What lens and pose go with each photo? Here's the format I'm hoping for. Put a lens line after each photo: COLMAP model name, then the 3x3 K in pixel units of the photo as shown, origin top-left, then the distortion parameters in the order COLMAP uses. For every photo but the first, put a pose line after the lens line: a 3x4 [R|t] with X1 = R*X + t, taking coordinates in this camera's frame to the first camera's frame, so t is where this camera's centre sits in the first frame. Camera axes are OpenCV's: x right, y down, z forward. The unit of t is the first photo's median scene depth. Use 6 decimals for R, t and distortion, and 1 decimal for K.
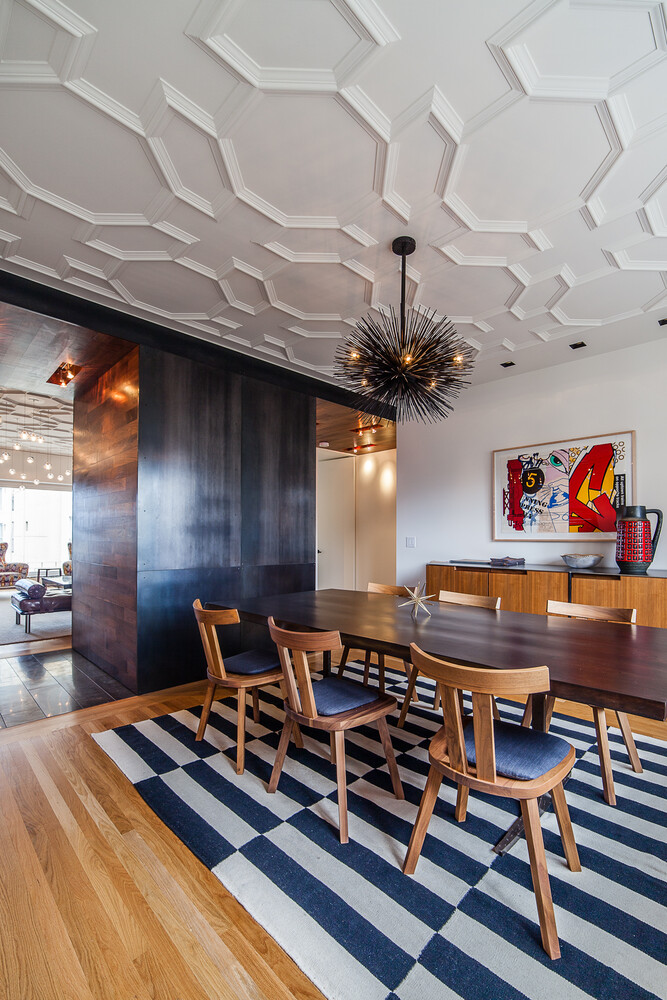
lens RADIAL K [[420.5, 0, 352.1], [0, 420.5, 532.2], [0, 0, 1]] dist [-0.016394, 0.000293]
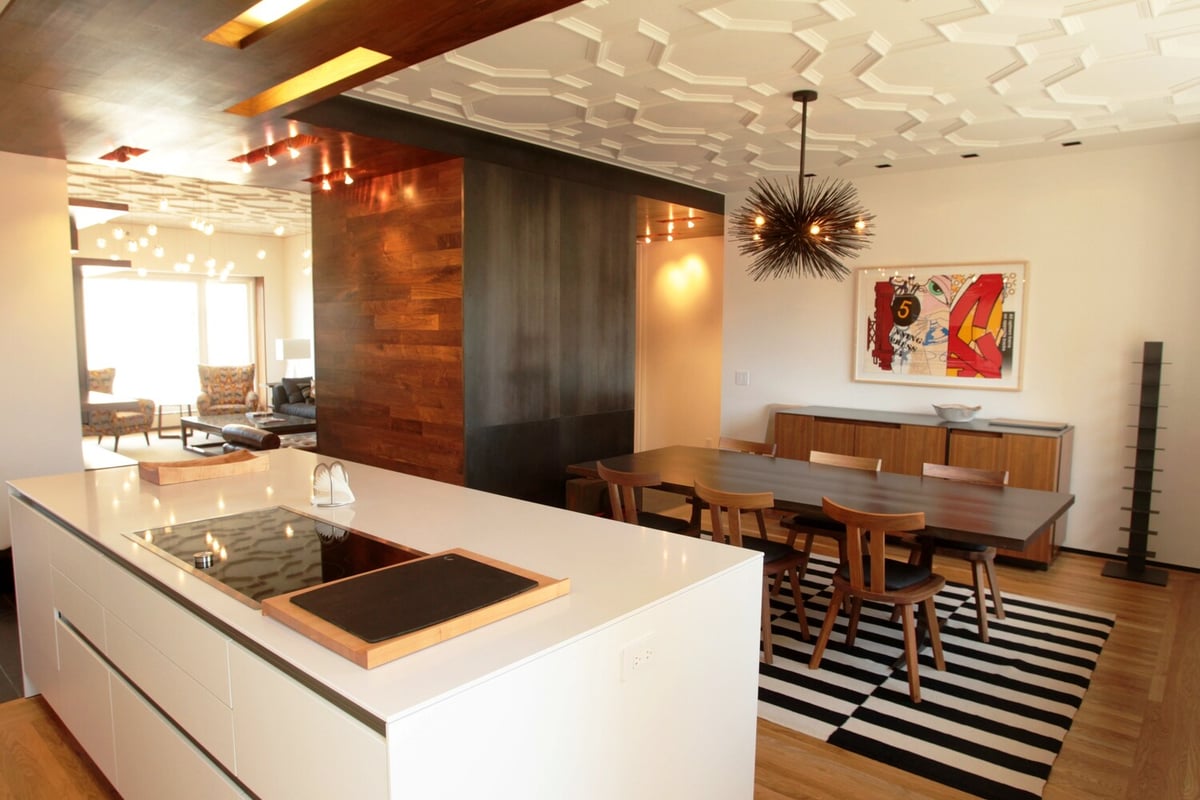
lens RADIAL K [[731.0, 0, 600.0], [0, 731.0, 400.0], [0, 0, 1]] dist [-0.038882, 0.002235]
pose [[0.998520, 0.003510, 0.054272, -0.259686], [-0.009294, 0.994247, 0.106710, -0.103951], [-0.053585, -0.107057, 0.992808, -0.419080]]
